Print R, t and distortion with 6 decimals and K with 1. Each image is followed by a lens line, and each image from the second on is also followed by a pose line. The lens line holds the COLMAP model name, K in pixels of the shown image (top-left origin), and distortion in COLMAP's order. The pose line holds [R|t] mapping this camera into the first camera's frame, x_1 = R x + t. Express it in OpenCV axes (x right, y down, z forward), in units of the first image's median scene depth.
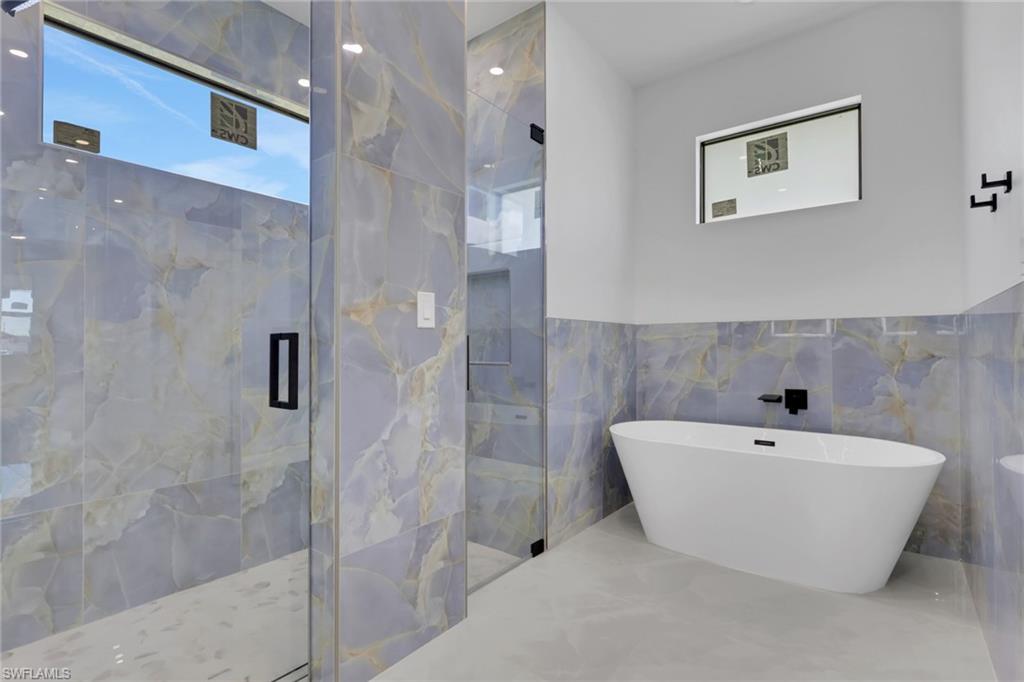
lens RADIAL K [[483.9, 0, 519.5], [0, 483.9, 341.5], [0, 0, 1]] dist [-0.000444, -0.000117]
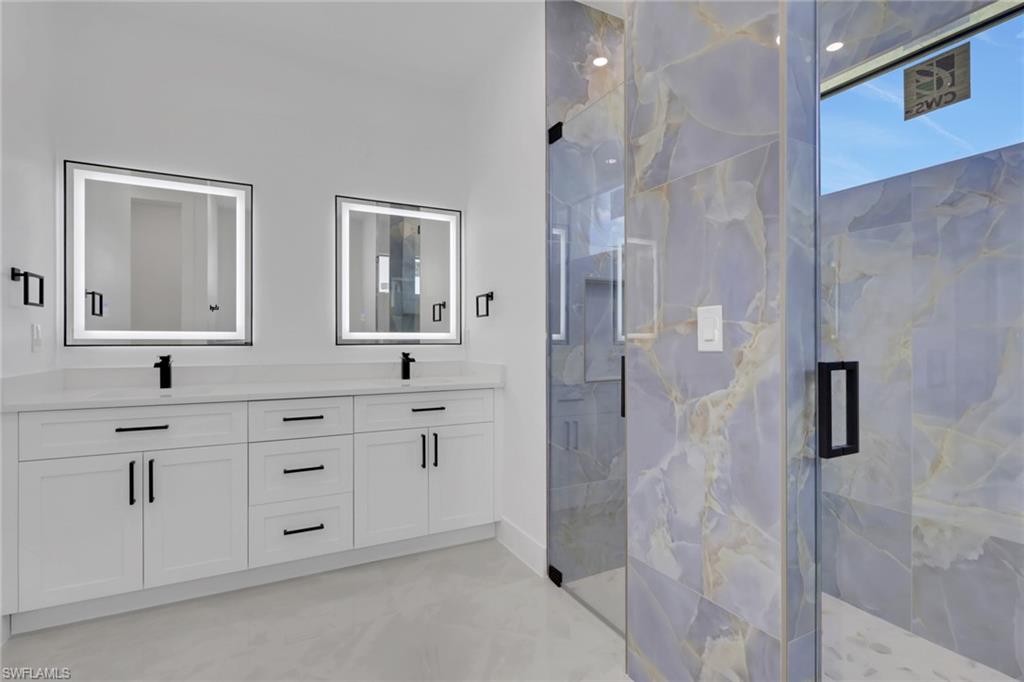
lens RADIAL K [[483.9, 0, 519.6], [0, 483.9, 340.4], [0, 0, 1]] dist [-0.000444, -0.000117]
pose [[-0.414982, 0.004097, -0.909820, 0.646450], [0.012986, 0.999915, -0.001420, -0.049075], [0.909737, -0.012404, -0.415000, 1.041267]]
